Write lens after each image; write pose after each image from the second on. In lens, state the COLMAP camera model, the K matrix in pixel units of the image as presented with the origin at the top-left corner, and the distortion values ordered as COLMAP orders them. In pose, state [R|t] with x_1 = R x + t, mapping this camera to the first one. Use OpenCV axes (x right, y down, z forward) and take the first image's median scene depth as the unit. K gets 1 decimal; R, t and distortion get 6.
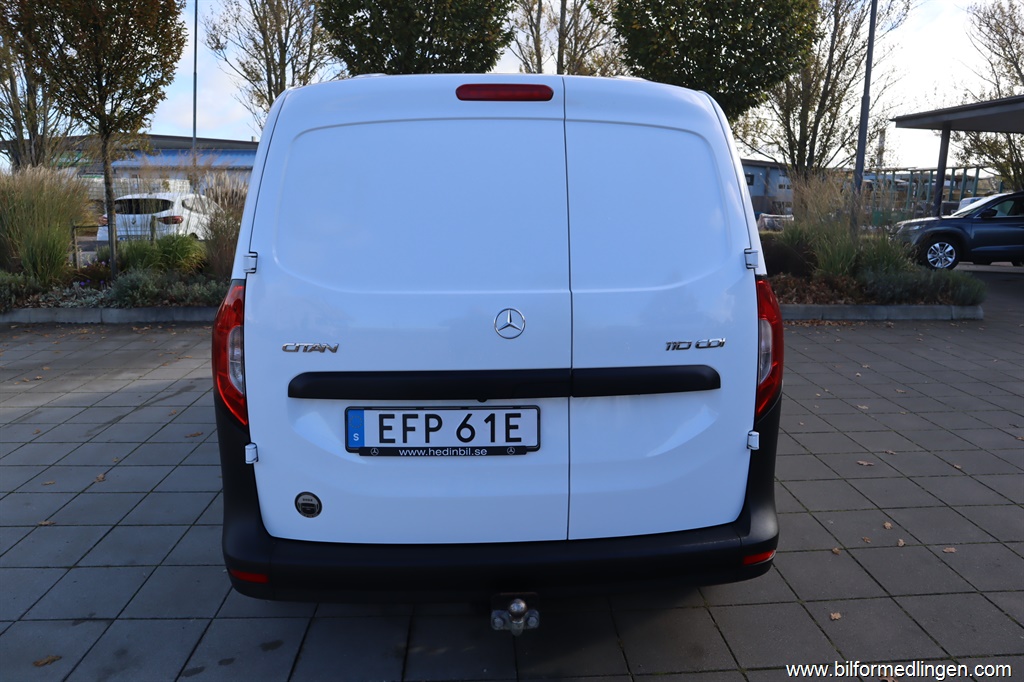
lens RADIAL K [[707.2, 0, 510.0], [0, 707.2, 336.9], [0, 0, 1]] dist [-0.146214, 0.101658]
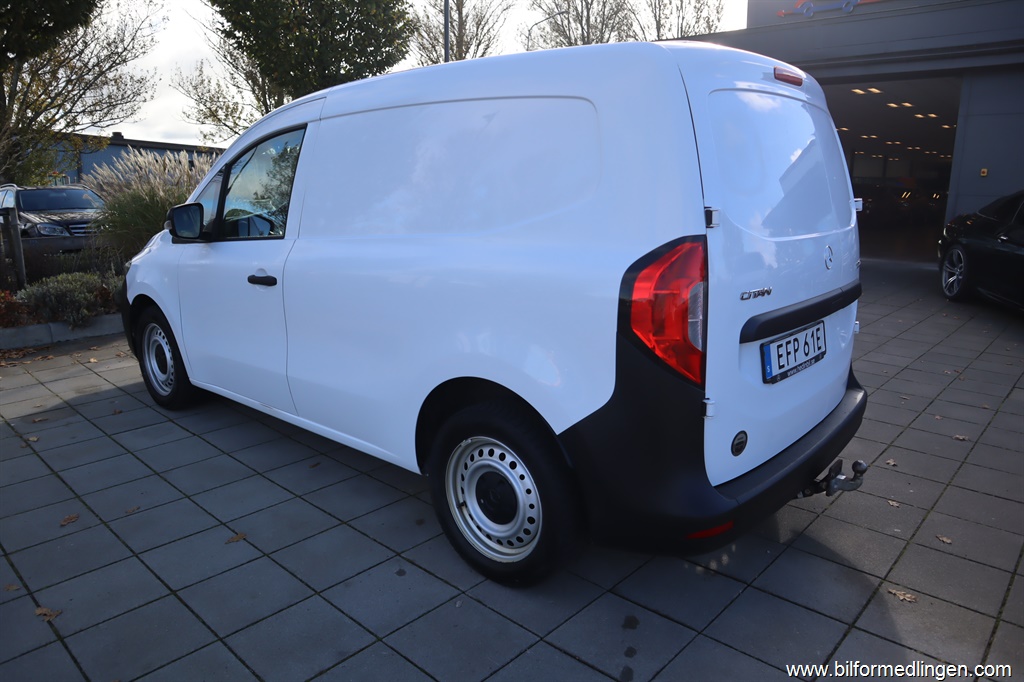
lens RADIAL K [[707.2, 0, 510.0], [0, 707.2, 336.9], [0, 0, 1]] dist [-0.146214, 0.101658]
pose [[0.719062, -0.155557, 0.677312, -1.274083], [0.143596, 0.986851, 0.074200, -0.052136], [-0.679948, 0.043905, 0.731945, 0.456058]]
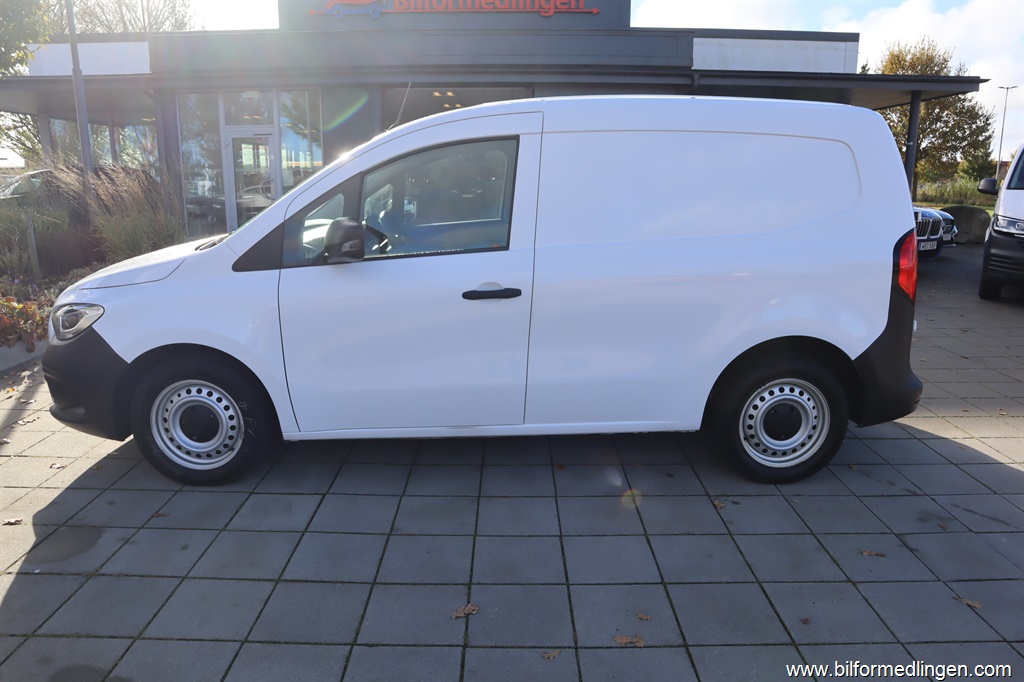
lens RADIAL K [[707.2, 0, 510.0], [0, 707.2, 336.9], [0, 0, 1]] dist [-0.146214, 0.101658]
pose [[0.060488, -0.234881, 0.970140, -2.146393], [0.205923, 0.953949, 0.218122, -0.394649], [-0.976697, 0.186581, 0.106070, 1.847042]]
